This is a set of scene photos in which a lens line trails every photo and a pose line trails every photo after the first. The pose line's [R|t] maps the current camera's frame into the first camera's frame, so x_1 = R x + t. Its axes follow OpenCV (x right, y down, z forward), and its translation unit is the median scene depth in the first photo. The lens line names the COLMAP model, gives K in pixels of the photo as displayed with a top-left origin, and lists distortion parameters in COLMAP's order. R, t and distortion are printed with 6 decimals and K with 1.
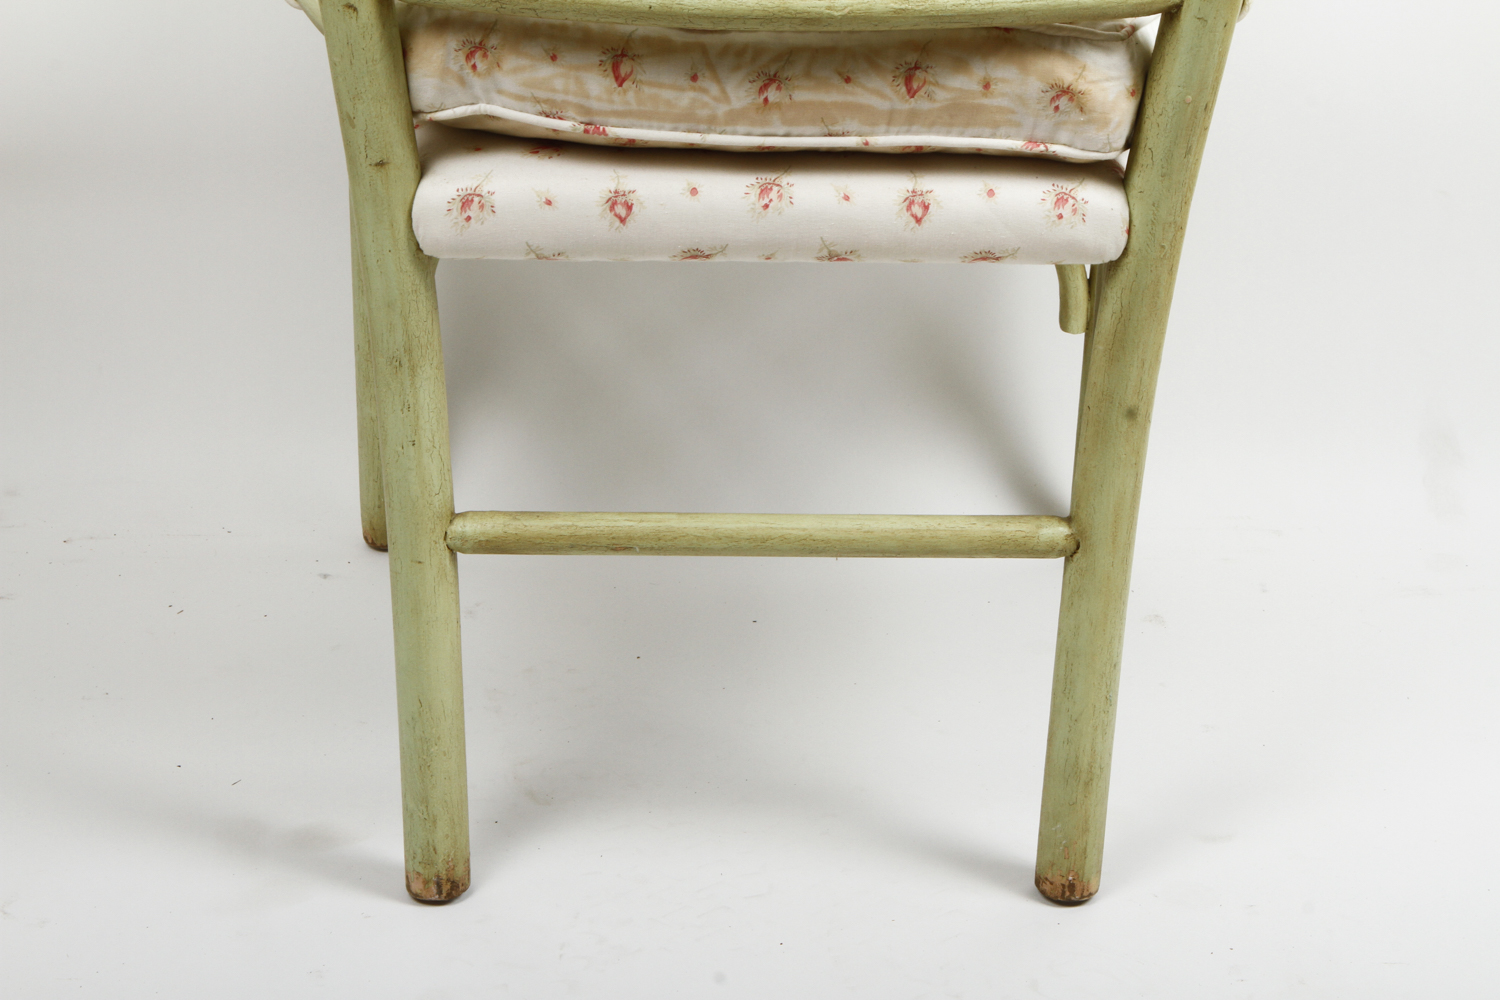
lens RADIAL K [[3073.6, 0, 750.0], [0, 3073.6, 500.0], [0, 0, 1]] dist [-0.020007, 0.031231]
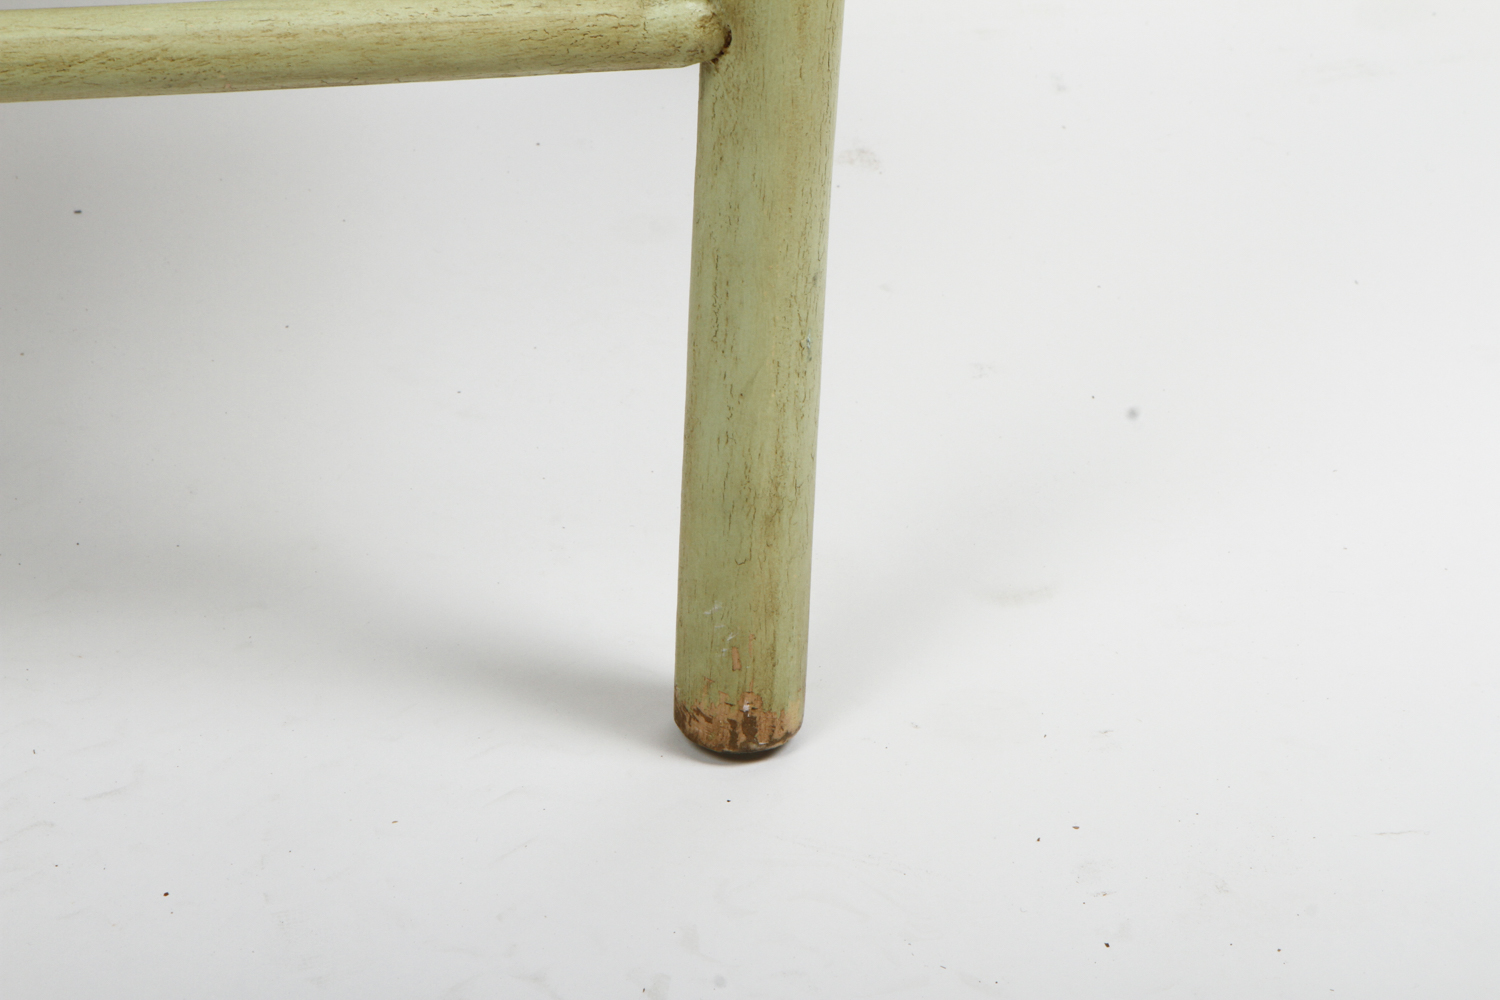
lens RADIAL K [[4990.7, 0, 750.0], [0, 4990.7, 500.0], [0, 0, 1]] dist [0.302291, 0.860230]
pose [[0.990353, -0.071740, 0.118547, 0.012295], [0.057912, 0.991532, 0.116234, -0.004311], [-0.125882, -0.108247, 0.986122, 0.220663]]
